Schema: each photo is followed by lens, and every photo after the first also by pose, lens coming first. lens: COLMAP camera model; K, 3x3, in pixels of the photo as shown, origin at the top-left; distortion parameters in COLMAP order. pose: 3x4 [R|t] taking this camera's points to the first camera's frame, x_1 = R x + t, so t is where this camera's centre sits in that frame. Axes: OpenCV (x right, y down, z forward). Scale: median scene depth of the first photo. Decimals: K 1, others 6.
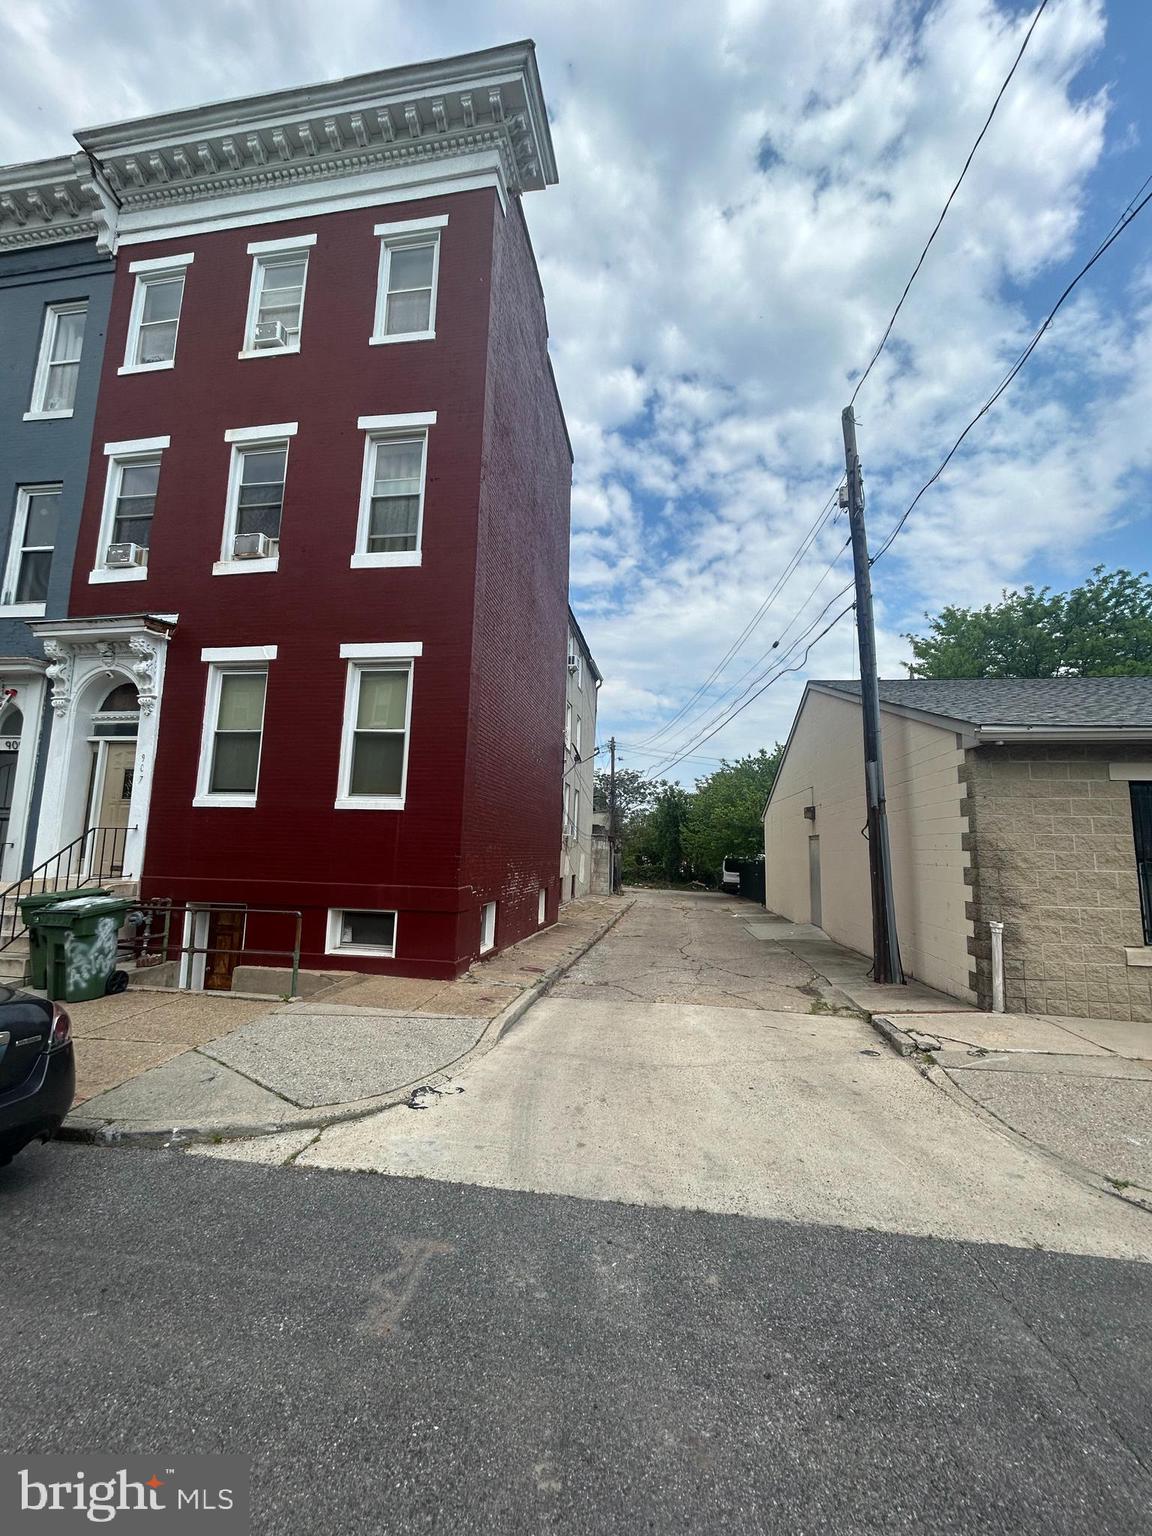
lens RADIAL K [[617.5, 0, 579.1], [0, 617.5, 768.5], [0, 0, 1]] dist [-0.002147, 0.001321]
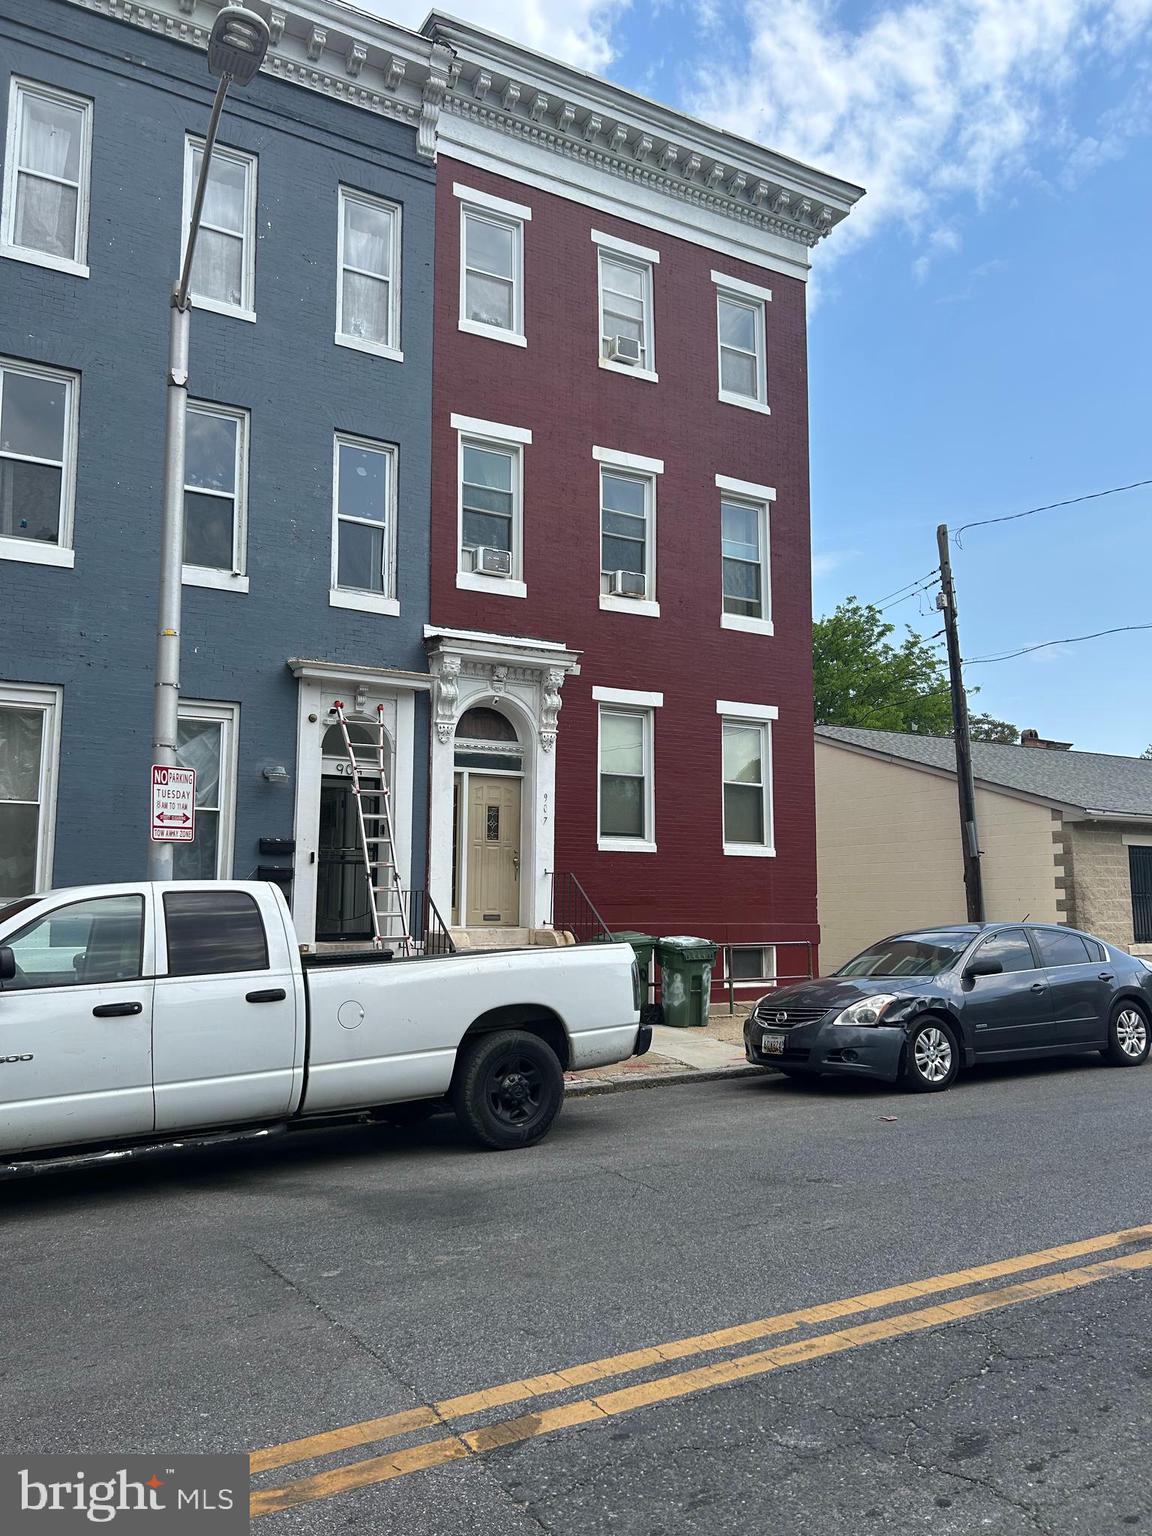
lens RADIAL K [[1144.1, 0, 563.3], [0, 1144.1, 774.3], [0, 0, 1]] dist [0.065850, -0.068533]
pose [[0.775781, 0.052864, 0.628784, -1.760850], [-0.064218, 0.997925, -0.004667, -0.045840], [-0.627726, -0.036759, 0.777566, -0.356375]]
